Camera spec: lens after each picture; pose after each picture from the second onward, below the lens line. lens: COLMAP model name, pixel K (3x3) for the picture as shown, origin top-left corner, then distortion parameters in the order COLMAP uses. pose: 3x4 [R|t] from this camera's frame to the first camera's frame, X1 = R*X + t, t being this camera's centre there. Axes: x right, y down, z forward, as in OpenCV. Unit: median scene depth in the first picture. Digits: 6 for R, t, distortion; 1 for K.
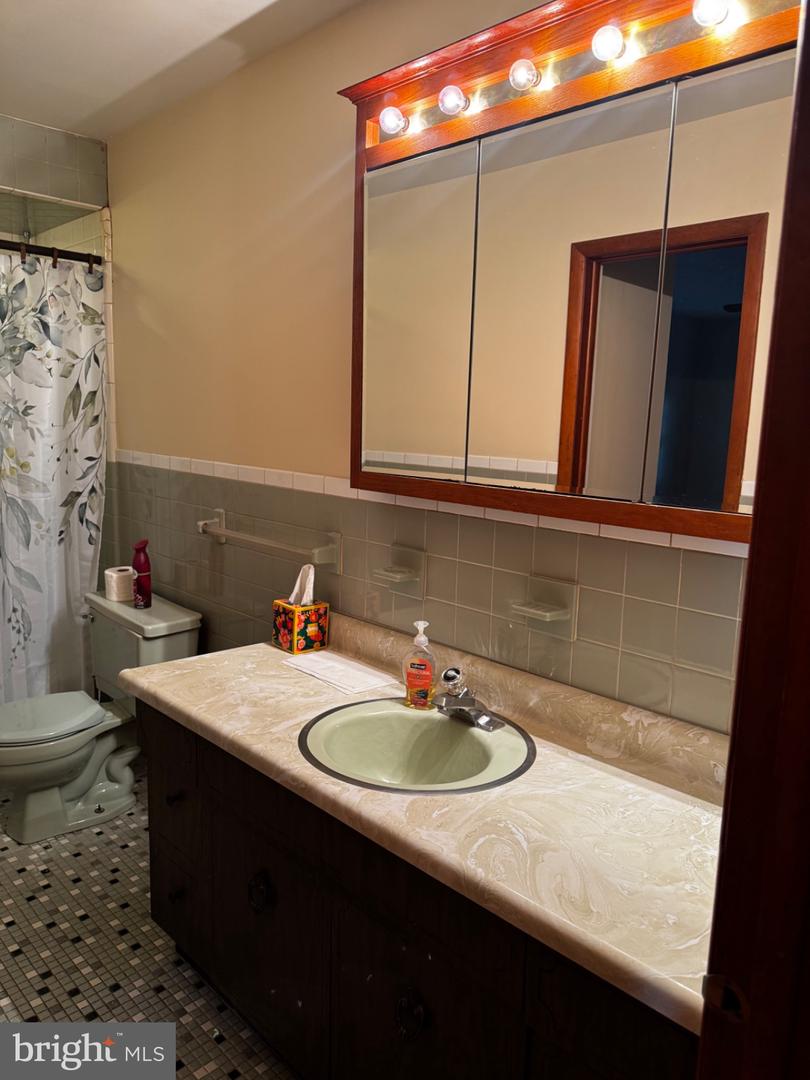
lens RADIAL K [[752.3, 0, 406.5], [0, 752.3, 531.7], [0, 0, 1]] dist [0.100007, -0.150722]
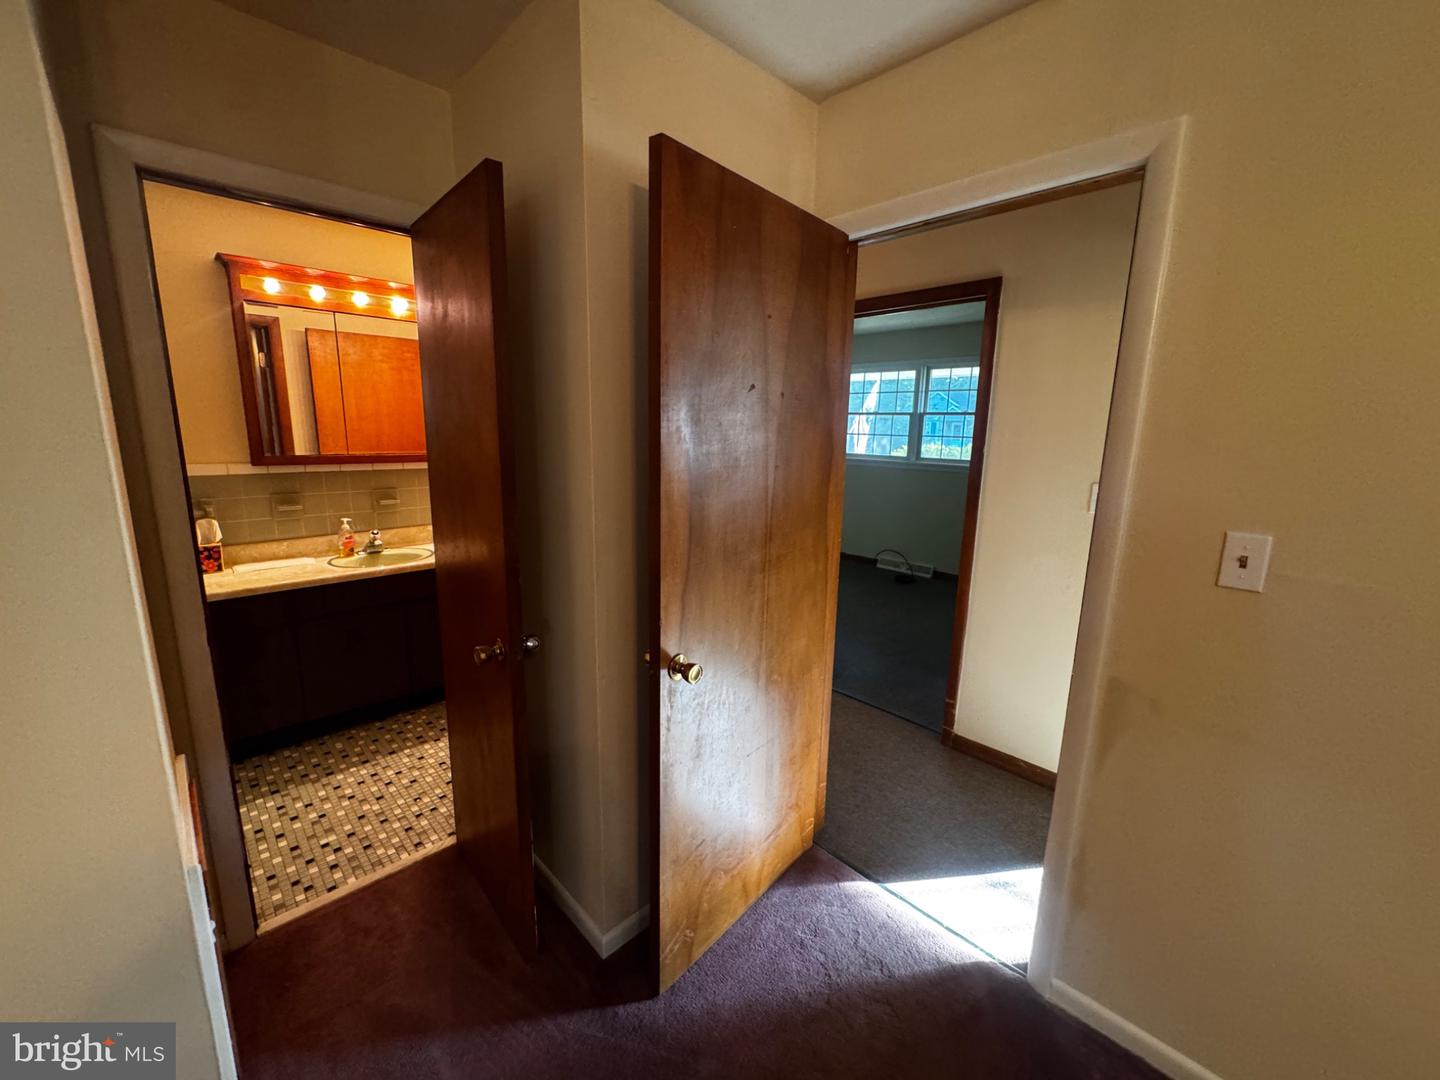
lens RADIAL K [[580.5, 0, 719.9], [0, 580.5, 534.2], [0, 0, 1]] dist [-0.001414, -0.000029]
pose [[0.000028, -0.208971, 0.977922, -0.980825], [0.135571, 0.968894, 0.207038, -0.023231], [-0.990768, 0.132572, 0.028357, -0.087249]]
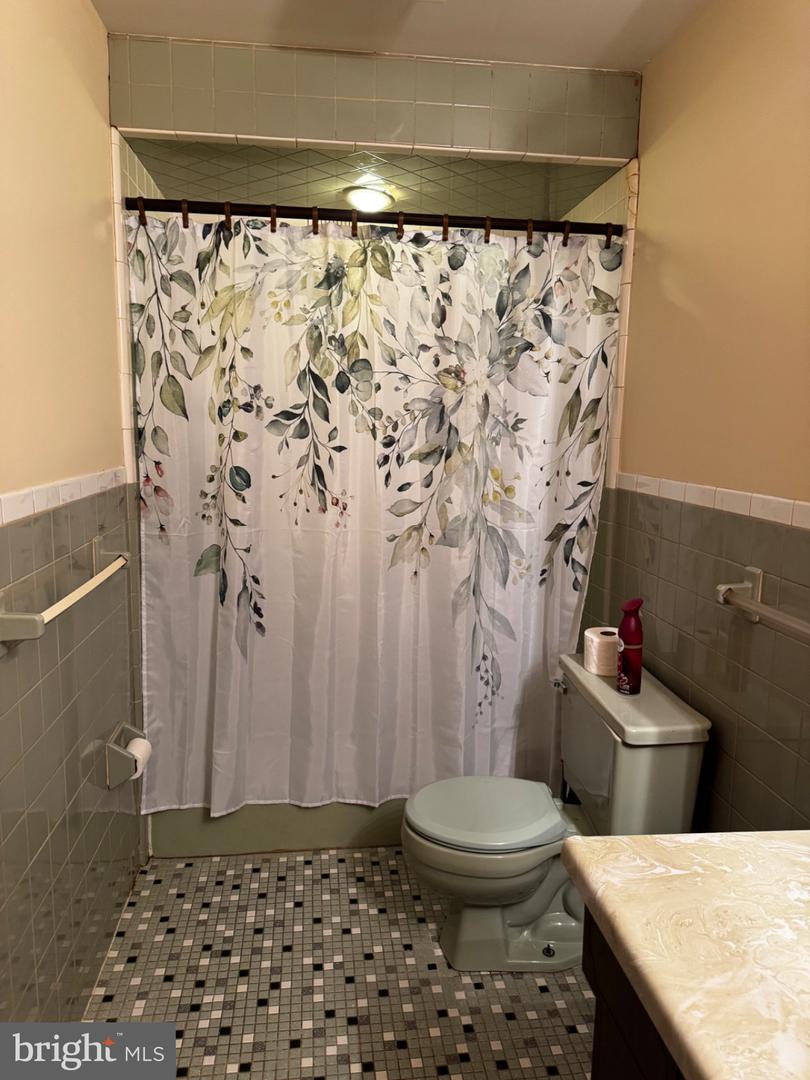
lens RADIAL K [[804.4, 0, 388.2], [0, 804.4, 547.0], [0, 0, 1]] dist [0.127153, -0.263765]
pose [[0.795107, 0.078131, -0.601415, -0.080130], [-0.089180, 0.995949, 0.011485, -0.027402], [0.599876, 0.044503, 0.798854, 0.259647]]
